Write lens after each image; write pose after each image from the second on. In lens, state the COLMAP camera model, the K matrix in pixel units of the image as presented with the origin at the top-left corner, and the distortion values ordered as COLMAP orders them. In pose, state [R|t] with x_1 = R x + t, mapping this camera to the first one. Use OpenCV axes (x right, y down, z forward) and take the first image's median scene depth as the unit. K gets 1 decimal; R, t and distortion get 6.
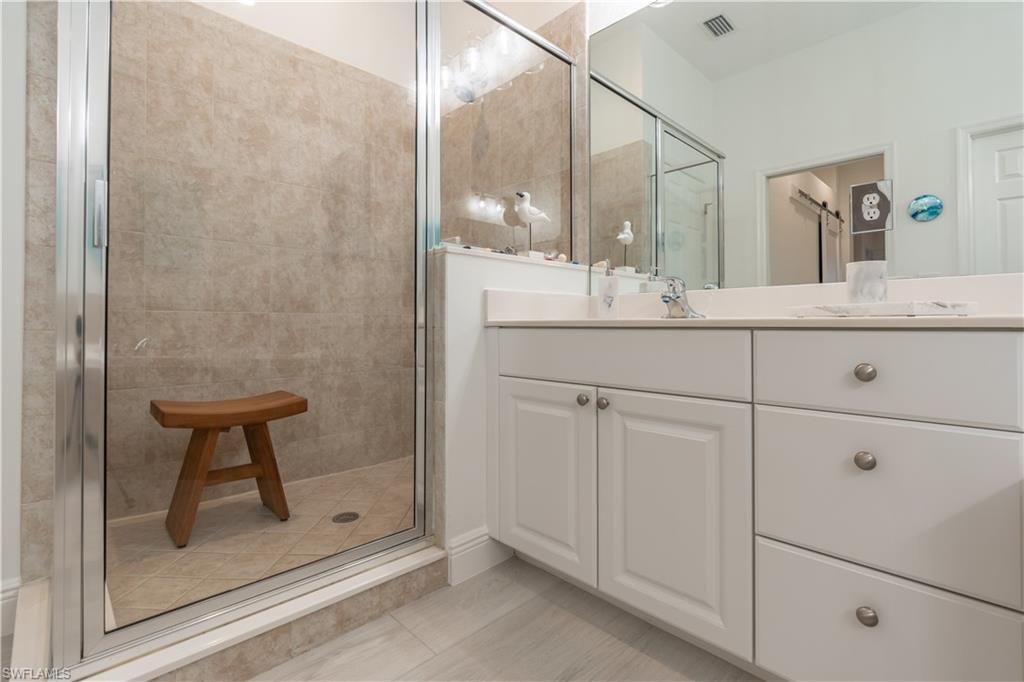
lens RADIAL K [[474.2, 0, 507.8], [0, 474.2, 320.5], [0, 0, 1]] dist [-0.001232, 0.000195]
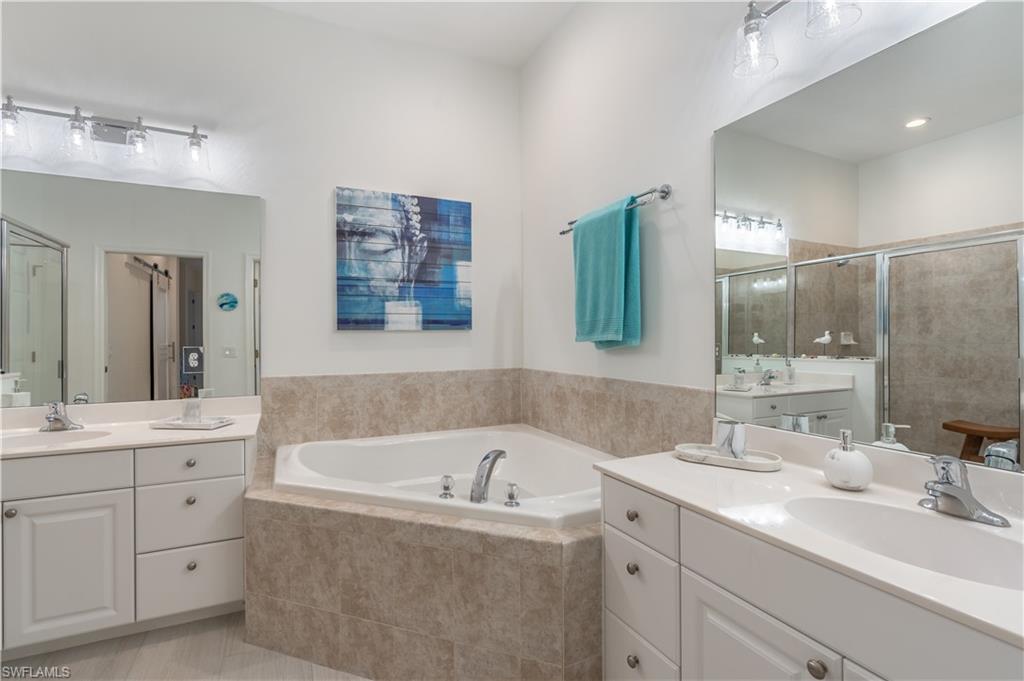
lens RADIAL K [[468.5, 0, 507.7], [0, 468.5, 337.7], [0, 0, 1]] dist [-0.001726, -0.000285]
pose [[0.318880, -0.004197, 0.947786, -0.256301], [-0.011622, 0.999898, 0.008338, -0.149712], [-0.947724, -0.013674, 0.318798, -0.331680]]
